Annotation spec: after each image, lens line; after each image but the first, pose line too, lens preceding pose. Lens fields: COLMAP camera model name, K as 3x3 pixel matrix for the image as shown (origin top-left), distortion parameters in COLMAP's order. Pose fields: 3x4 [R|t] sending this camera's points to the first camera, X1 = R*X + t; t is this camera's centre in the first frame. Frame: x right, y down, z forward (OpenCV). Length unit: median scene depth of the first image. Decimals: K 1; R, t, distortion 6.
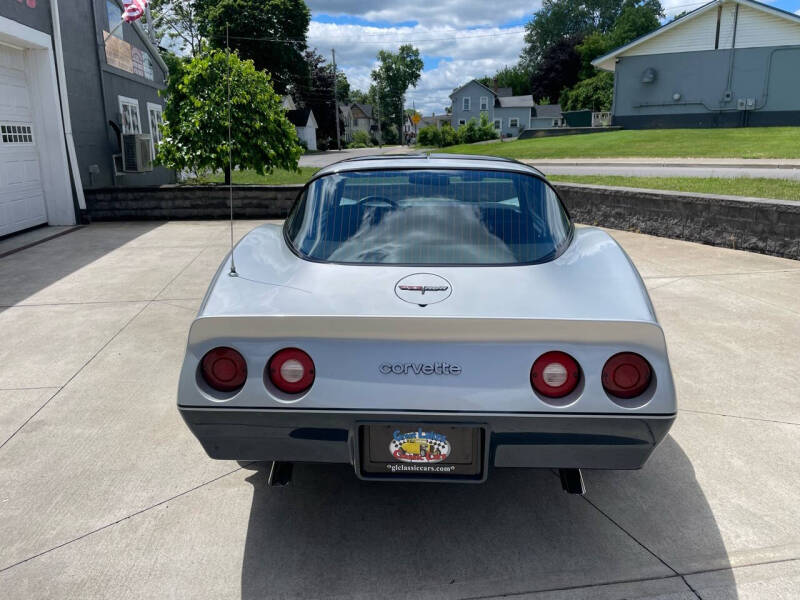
lens RADIAL K [[602.8, 0, 401.2], [0, 602.8, 296.2], [0, 0, 1]] dist [0.079400, -0.105809]
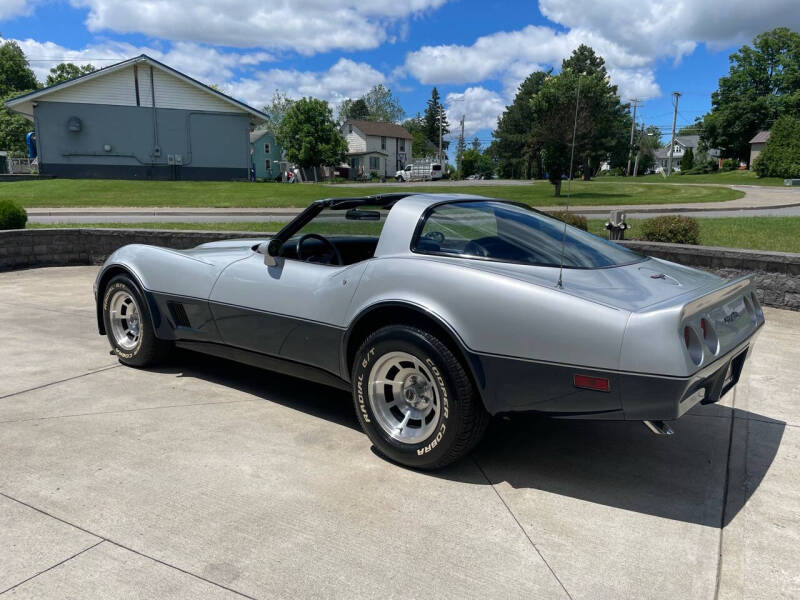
lens RADIAL K [[614.3, 0, 400.0], [0, 614.3, 300.0], [0, 0, 1]] dist [0.087060, -0.116874]
pose [[0.602443, -0.123344, 0.788574, -0.430555], [0.185001, 0.982660, 0.012367, -0.025846], [-0.776426, 0.138437, 0.614815, 0.161139]]
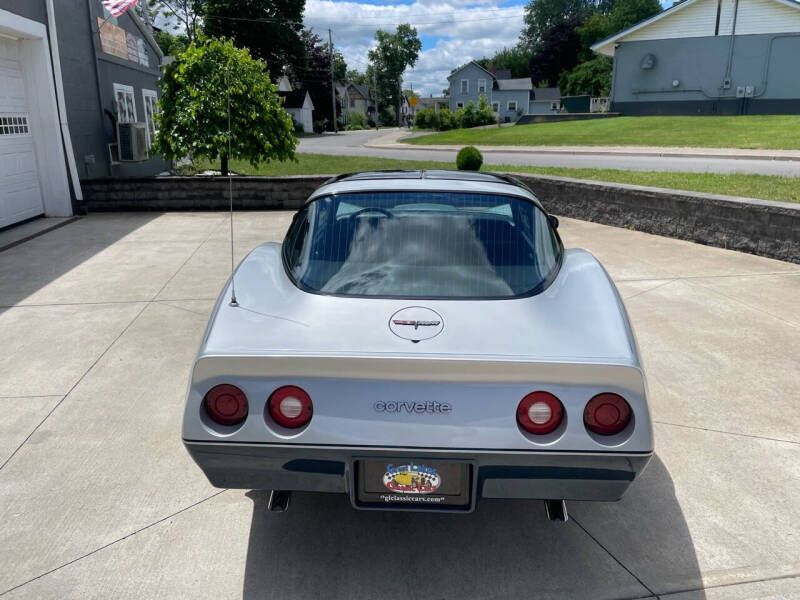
lens RADIAL K [[602.3, 0, 400.0], [0, 602.3, 300.0], [0, 0, 1]] dist [0.079687, -0.107116]
pose [[0.999974, 0.005655, 0.004447, 0.000986], [-0.005804, 0.999397, 0.034240, -0.025213], [-0.004251, -0.034265, 0.999404, -0.012049]]
